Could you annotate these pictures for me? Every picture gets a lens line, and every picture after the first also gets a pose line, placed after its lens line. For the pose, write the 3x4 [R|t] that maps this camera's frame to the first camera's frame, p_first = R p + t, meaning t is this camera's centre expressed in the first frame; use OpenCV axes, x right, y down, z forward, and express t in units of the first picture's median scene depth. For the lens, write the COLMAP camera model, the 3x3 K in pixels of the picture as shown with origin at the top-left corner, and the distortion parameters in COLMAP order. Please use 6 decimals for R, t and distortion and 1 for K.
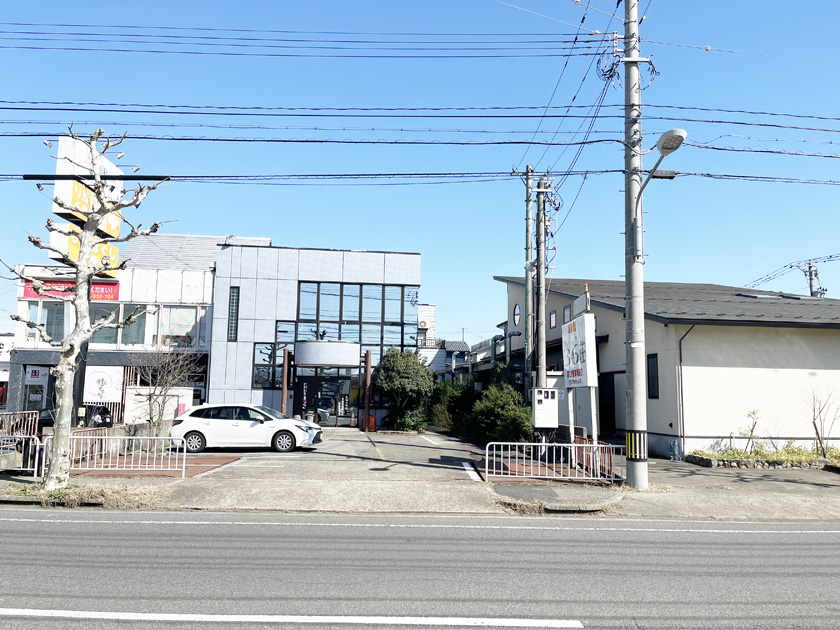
lens RADIAL K [[671.9, 0, 419.7], [0, 671.9, 321.2], [0, 0, 1]] dist [0.073908, -0.081478]
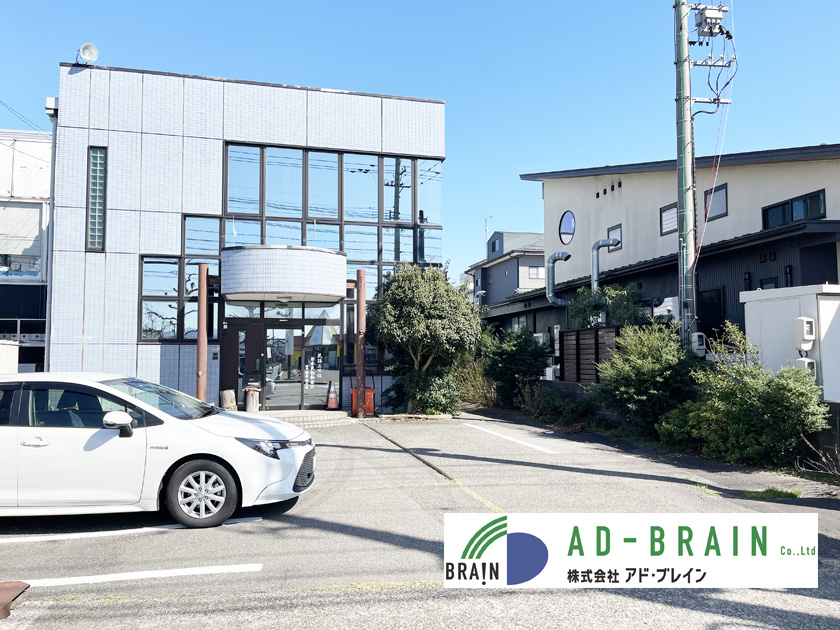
lens RADIAL K [[671.9, 0, 419.7], [0, 671.9, 321.2], [0, 0, 1]] dist [0.073908, -0.081478]
pose [[0.993698, -0.011194, 0.111532, -0.088799], [0.004908, 0.998392, 0.056474, 0.054387], [-0.111985, -0.055570, 0.992155, 0.448788]]
